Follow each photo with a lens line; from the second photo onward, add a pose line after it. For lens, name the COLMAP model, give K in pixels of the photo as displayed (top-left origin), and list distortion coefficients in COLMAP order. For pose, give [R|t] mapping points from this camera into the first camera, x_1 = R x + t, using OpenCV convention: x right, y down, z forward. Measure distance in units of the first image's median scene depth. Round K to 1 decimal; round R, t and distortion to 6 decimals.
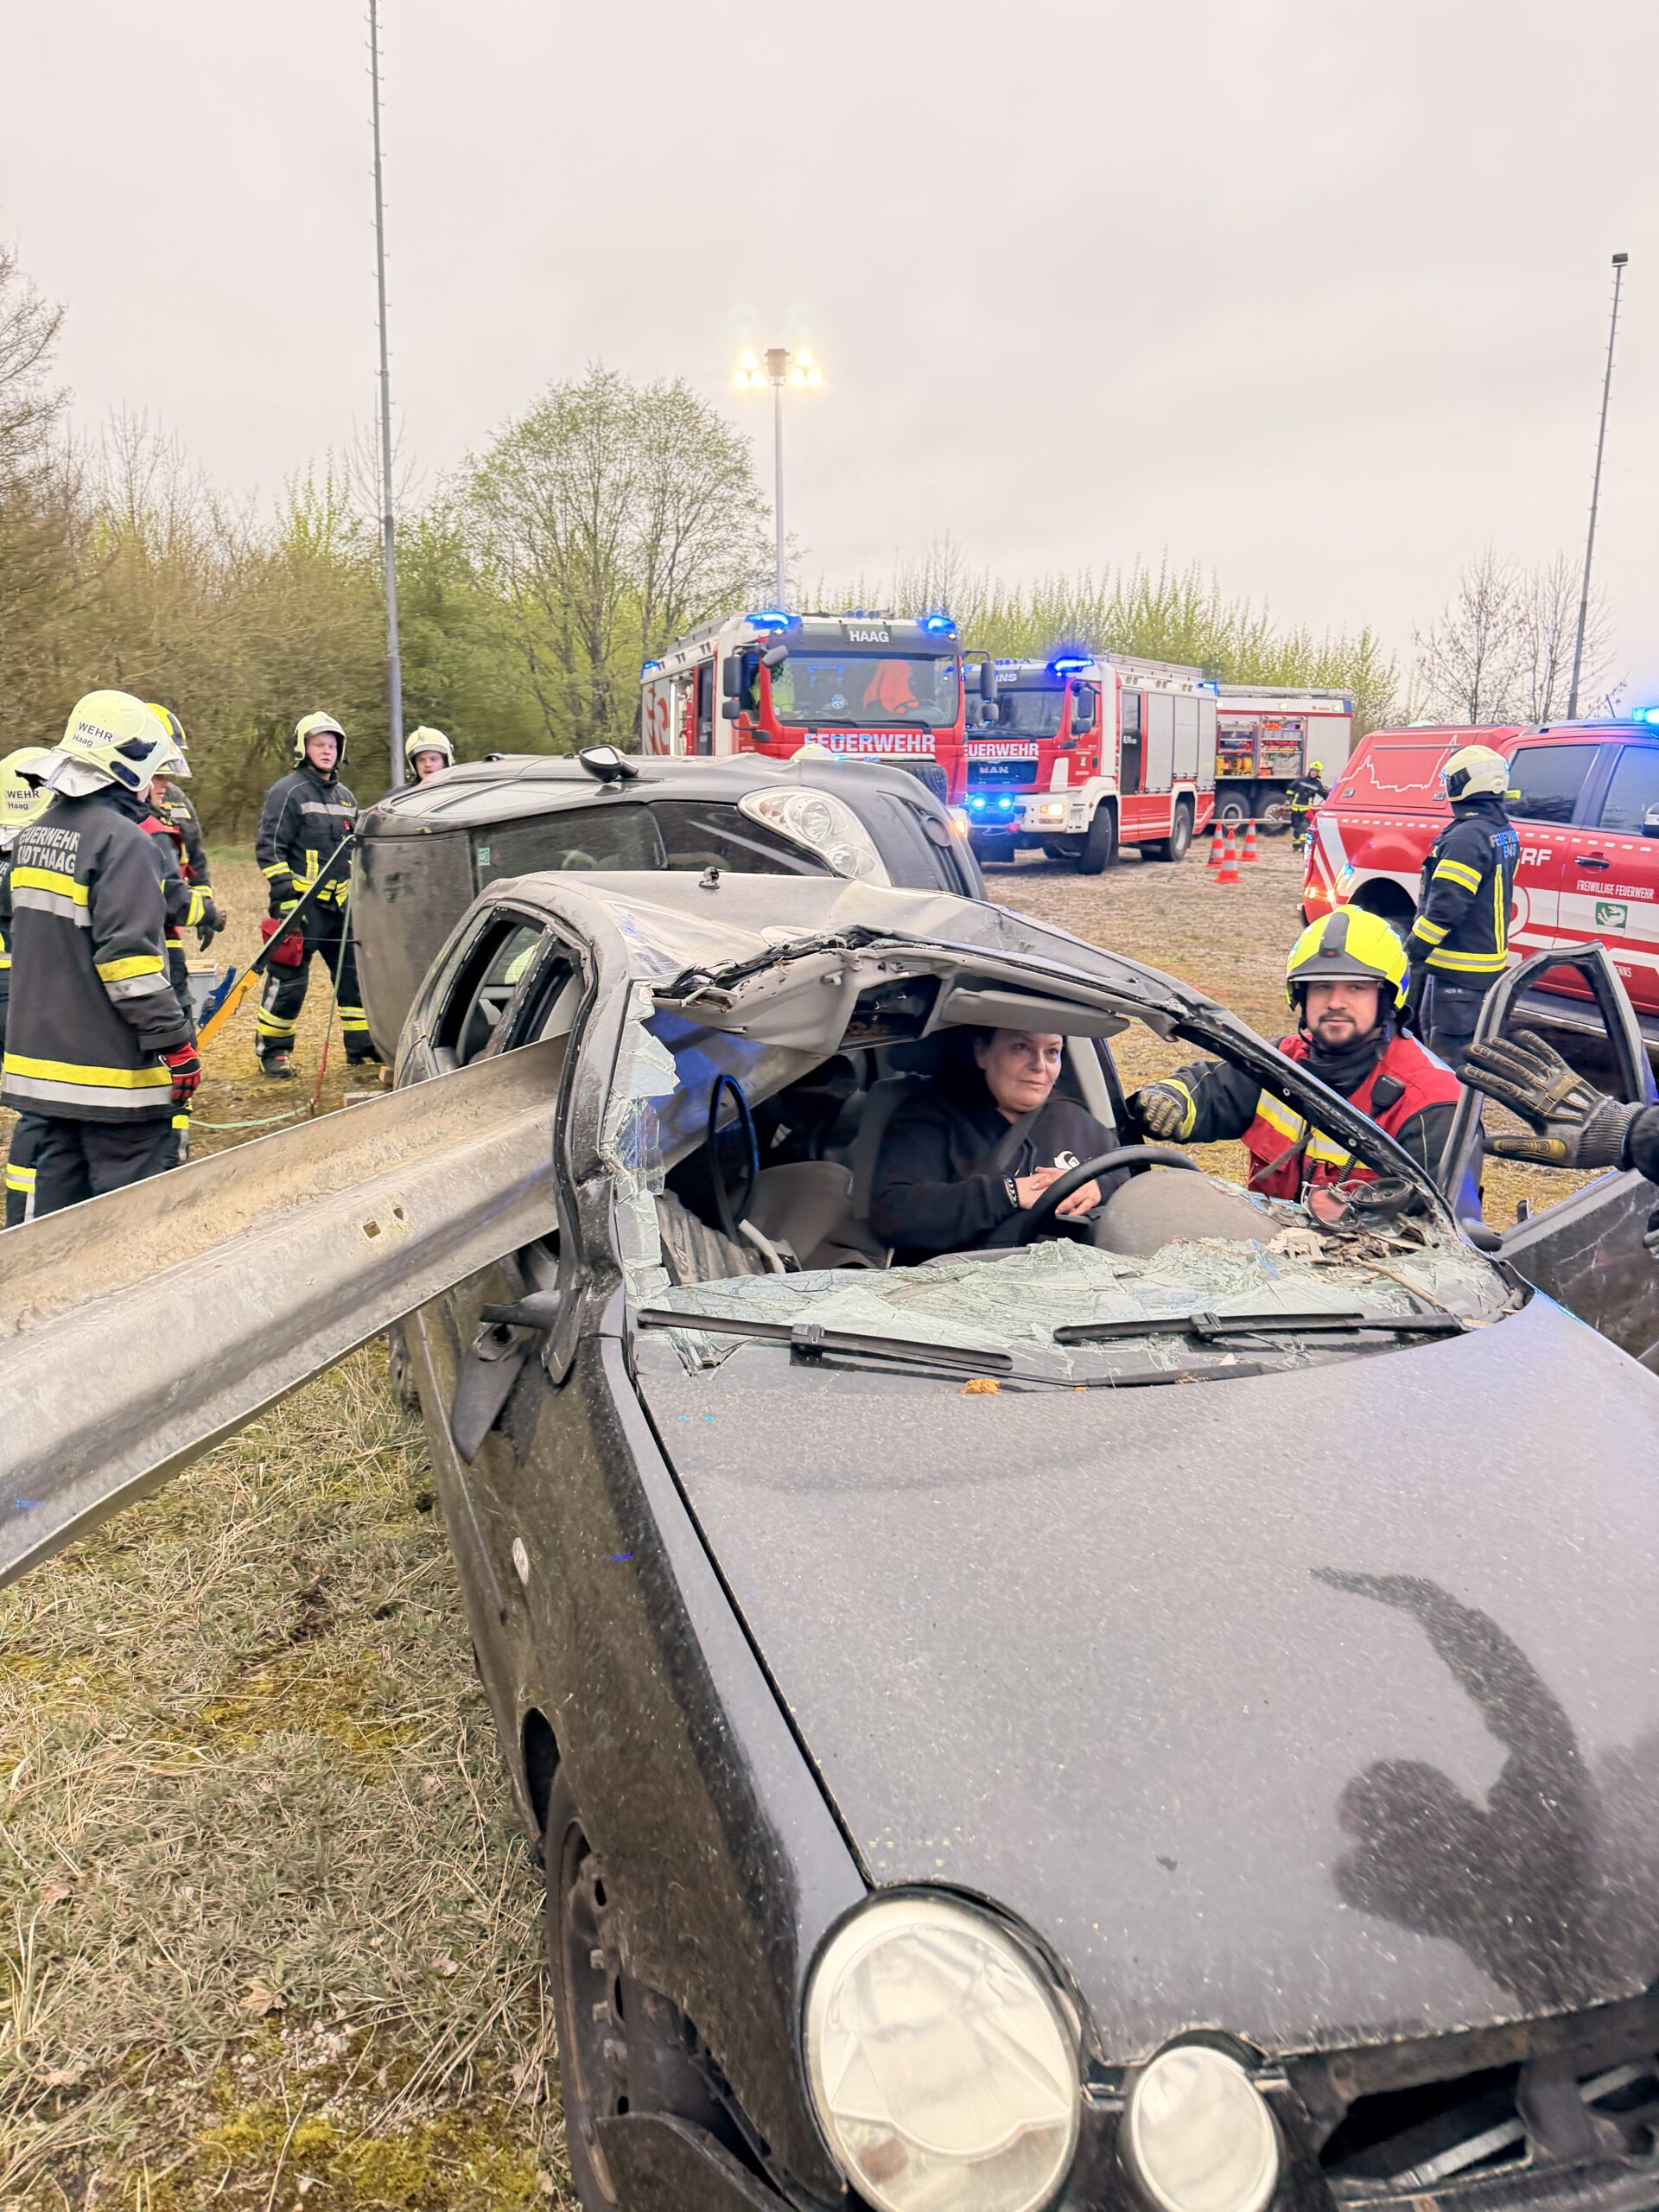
lens RADIAL K [[1553.6, 0, 815.3], [0, 1553.6, 1126.5], [0, 0, 1]] dist [0.144921, -0.286373]
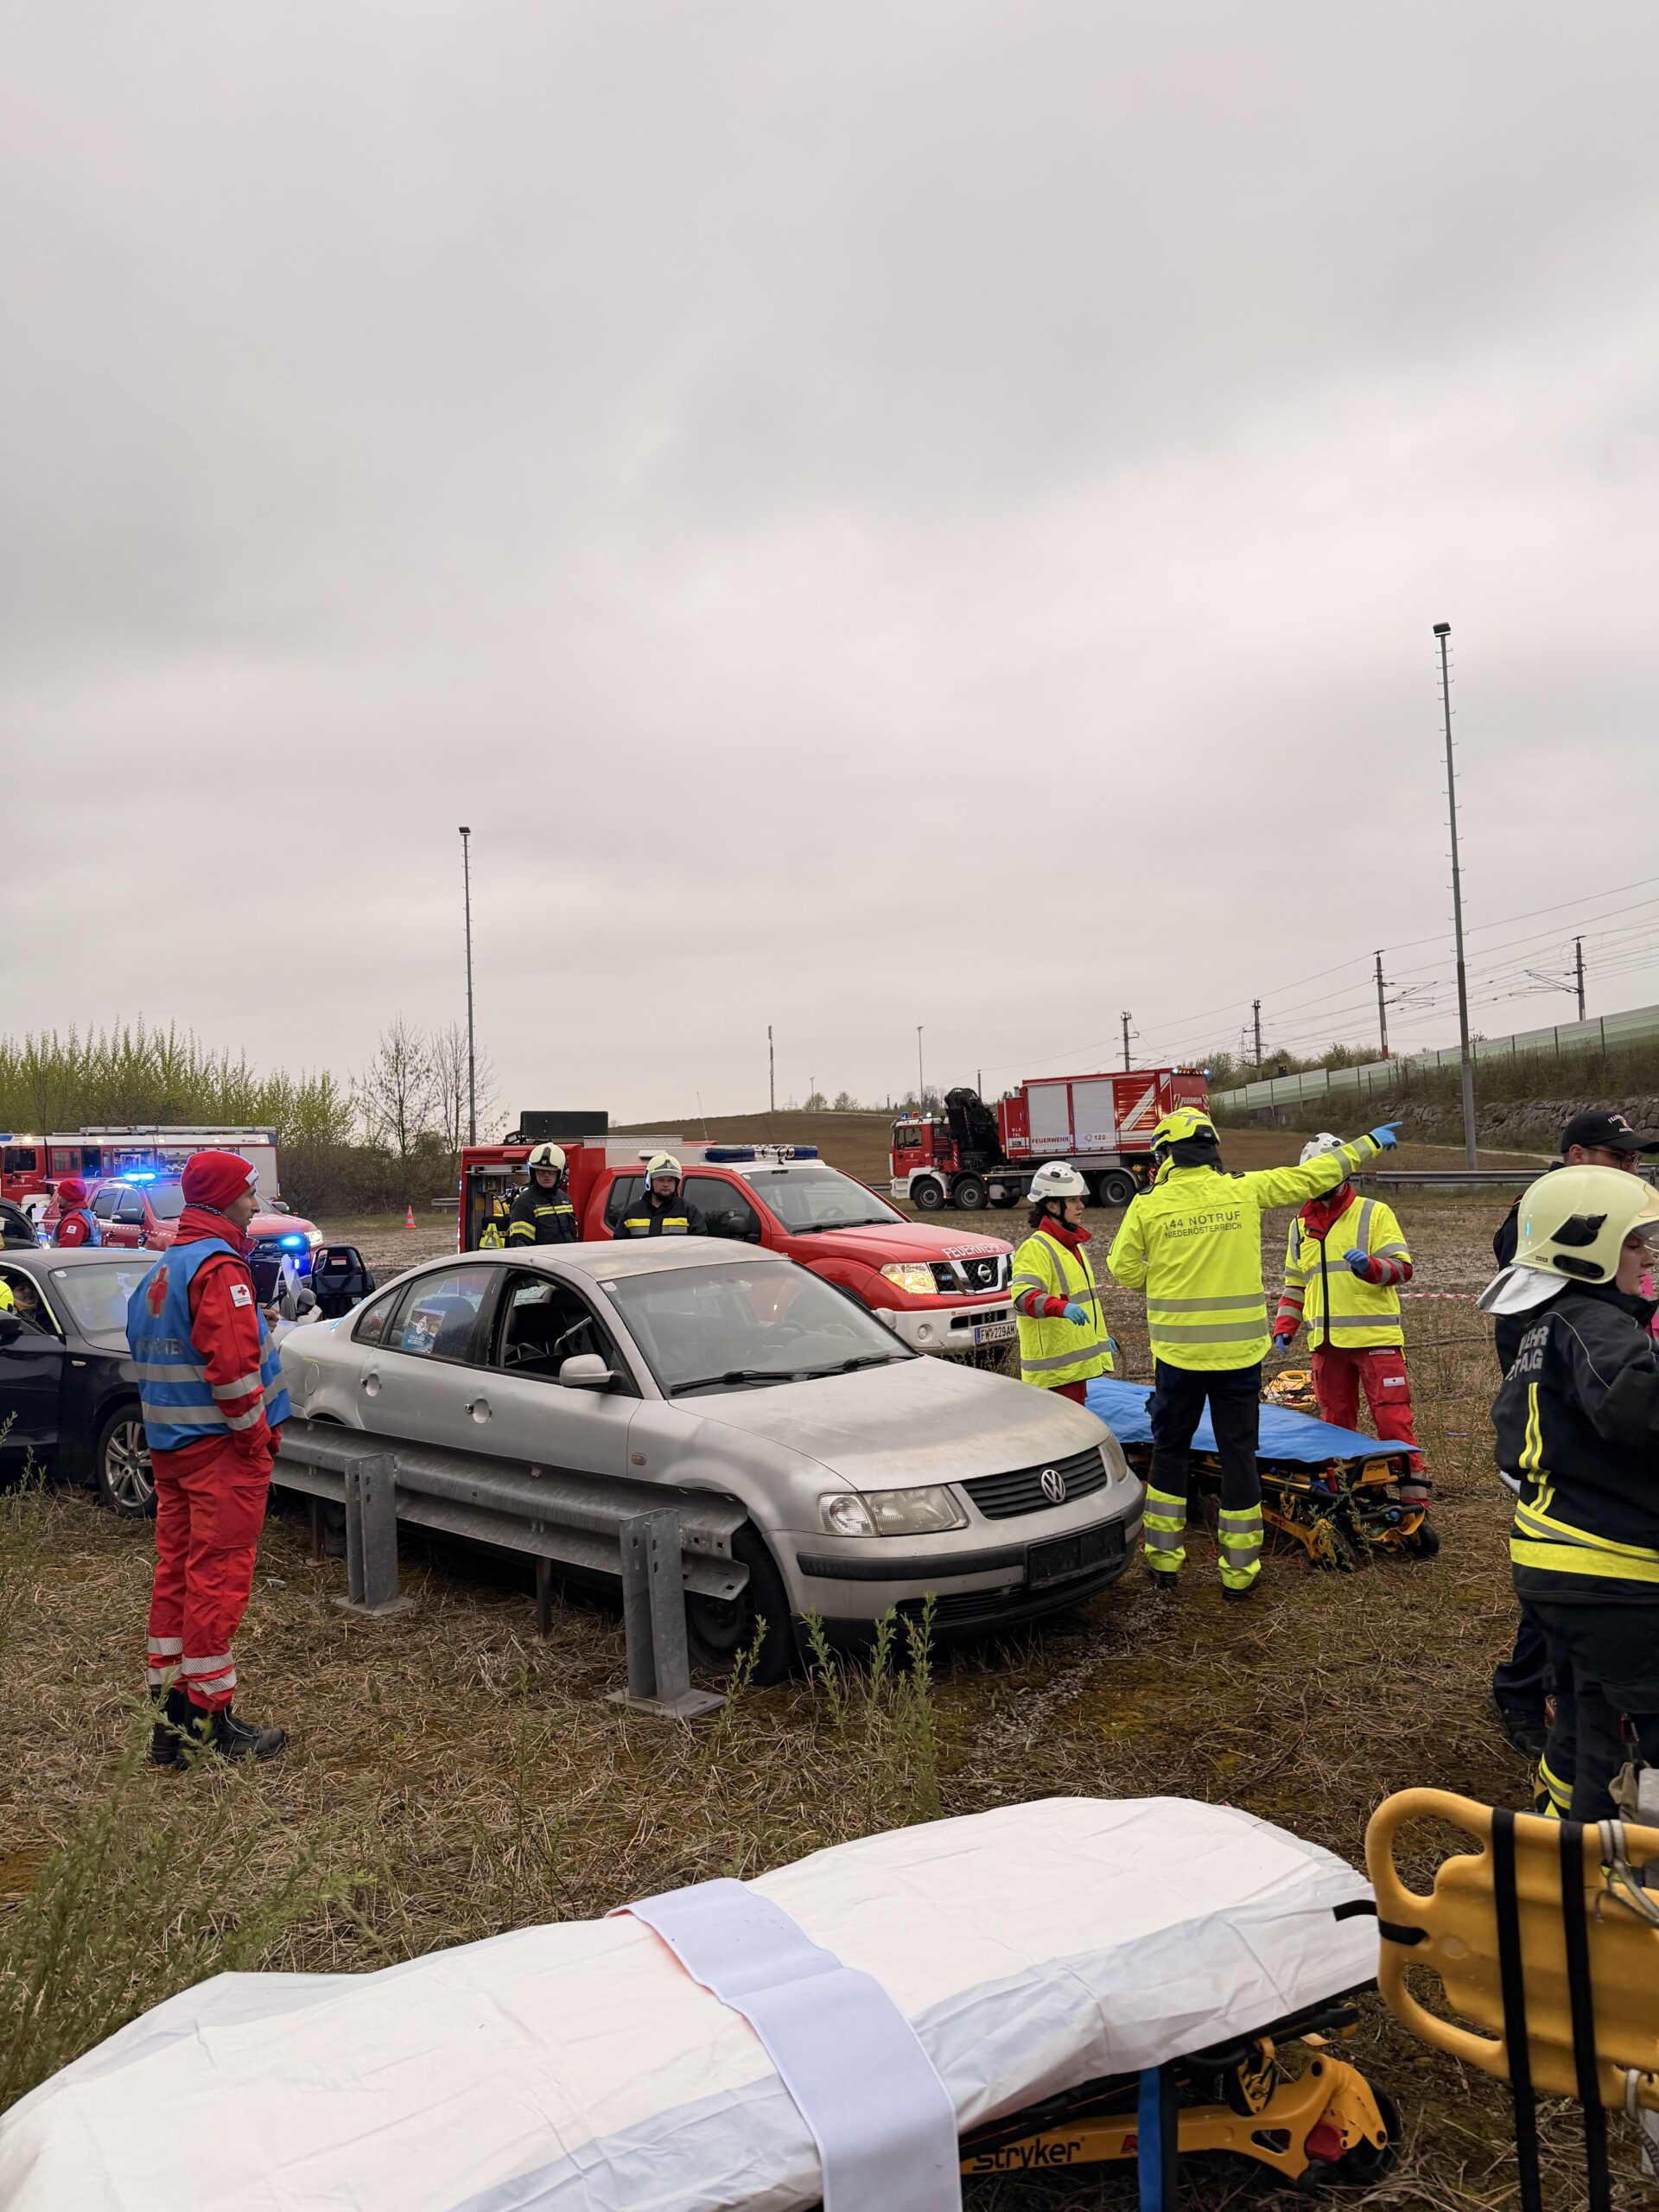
lens RADIAL K [[1552.1, 0, 843.9], [0, 1552.1, 1090.7], [0, 0, 1]] dist [0.106419, -0.197148]
pose [[0.840284, -0.012694, 0.541998, 0.060867], [0.160163, 0.960917, -0.225802, 0.181404], [-0.517949, 0.276545, 0.809476, -0.841947]]
